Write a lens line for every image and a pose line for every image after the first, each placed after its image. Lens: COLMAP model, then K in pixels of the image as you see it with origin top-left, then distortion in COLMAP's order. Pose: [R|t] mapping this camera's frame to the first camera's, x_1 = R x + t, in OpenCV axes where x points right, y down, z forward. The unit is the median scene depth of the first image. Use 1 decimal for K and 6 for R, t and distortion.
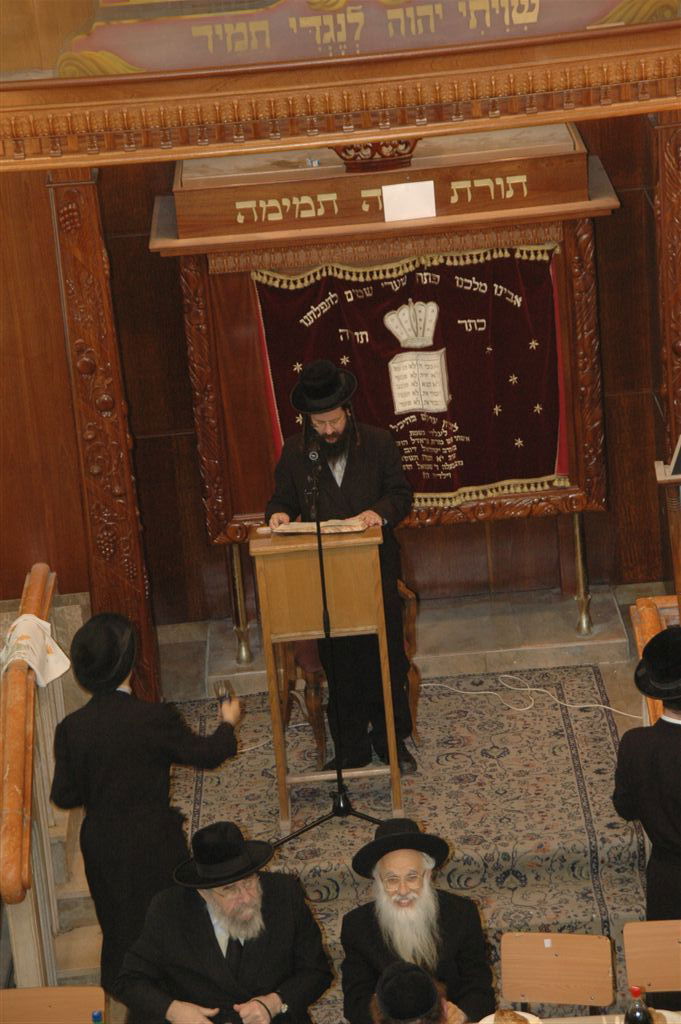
lens RADIAL K [[3325.2, 0, 340.5], [0, 3325.2, 512.0], [0, 0, 1]] dist [1.060711, 1.403072]
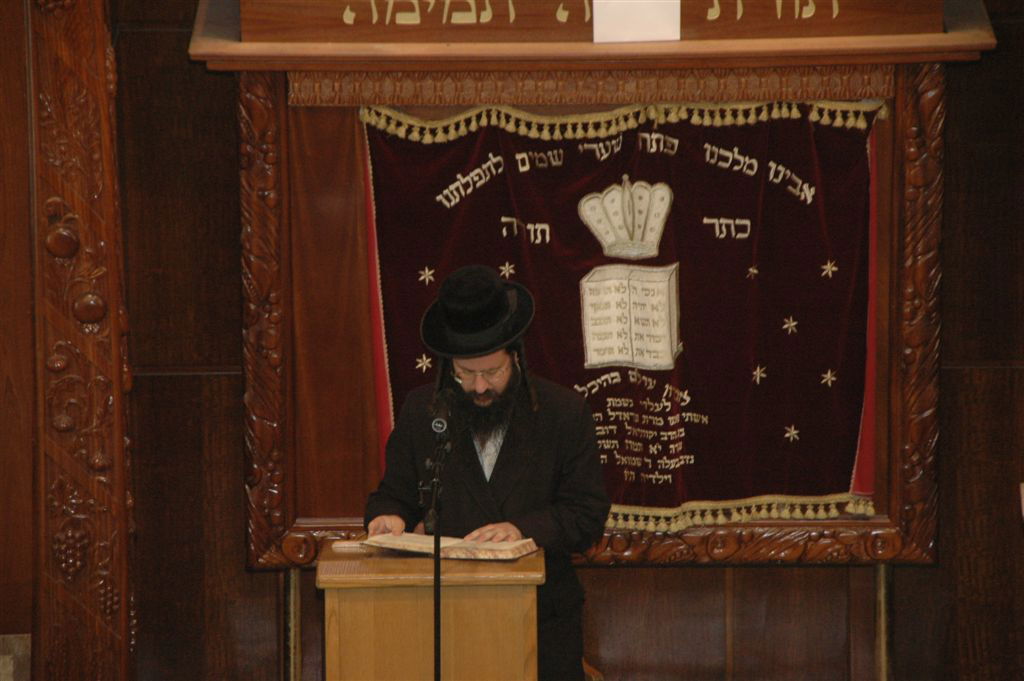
lens RADIAL K [[6748.4, 0, 528.3], [0, 6748.4, 362.1], [0, 0, 1]] dist [4.257412, 24.183364]
pose [[0.996727, 0.080834, -0.000781, 0.007330], [-0.080822, 0.996308, -0.028946, 0.005109], [-0.001561, 0.028915, 0.999581, -0.195817]]
